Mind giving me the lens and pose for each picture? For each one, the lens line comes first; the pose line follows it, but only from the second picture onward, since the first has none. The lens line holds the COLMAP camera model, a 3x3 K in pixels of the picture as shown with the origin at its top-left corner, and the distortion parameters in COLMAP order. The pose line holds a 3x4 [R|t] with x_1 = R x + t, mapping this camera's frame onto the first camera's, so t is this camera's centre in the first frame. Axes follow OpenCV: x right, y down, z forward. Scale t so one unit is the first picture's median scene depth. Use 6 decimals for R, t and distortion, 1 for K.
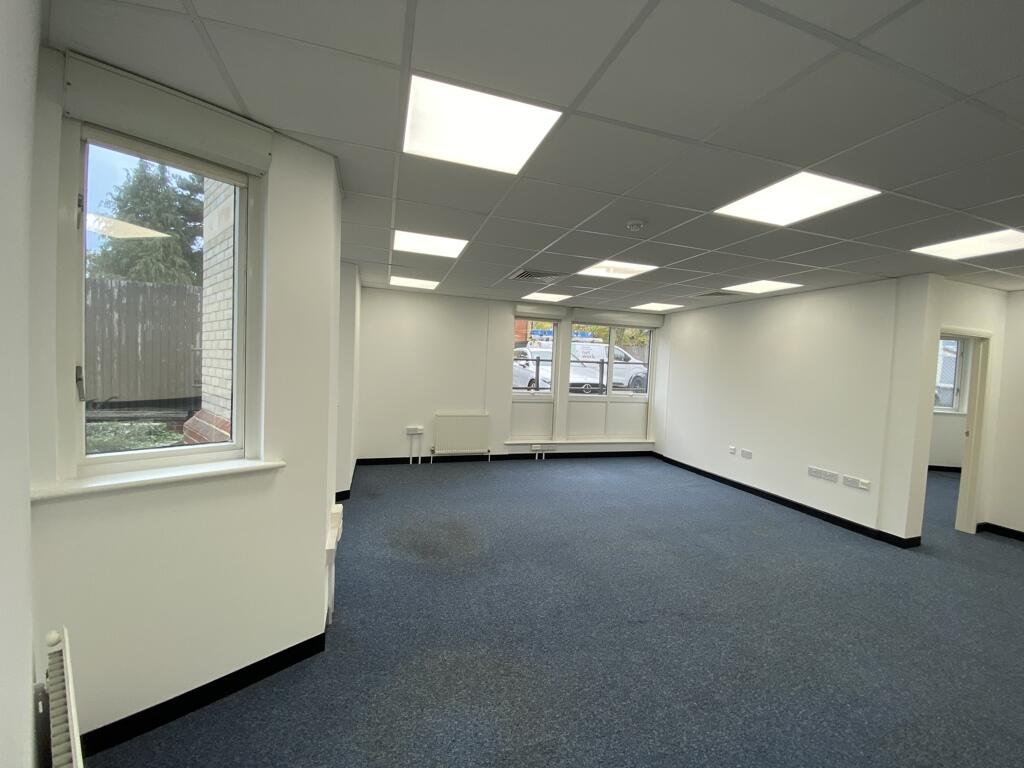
lens RADIAL K [[412.4, 0, 512.5], [0, 412.4, 385.9], [0, 0, 1]] dist [0.037235, -0.031915]
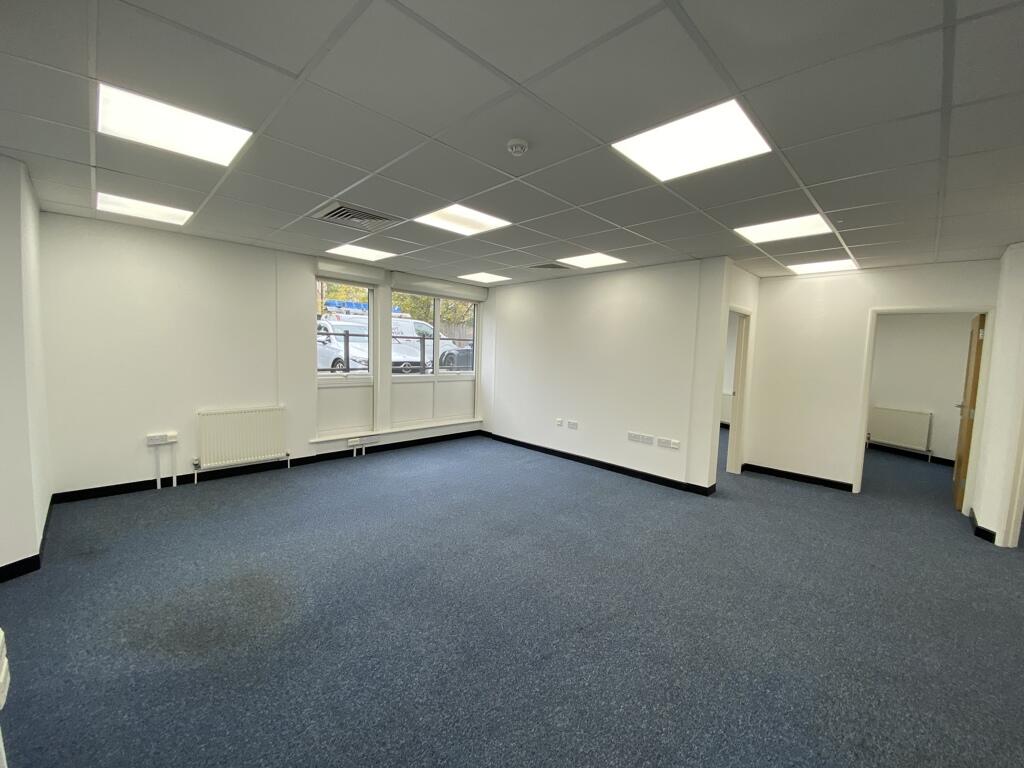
lens RADIAL K [[412.4, 0, 512.5], [0, 412.4, 385.9], [0, 0, 1]] dist [0.037235, -0.031915]
pose [[0.887966, -0.054512, 0.456667, -0.035294], [0.030186, 0.997718, 0.060401, -0.001581], [-0.458918, -0.039849, 0.887585, 0.143184]]
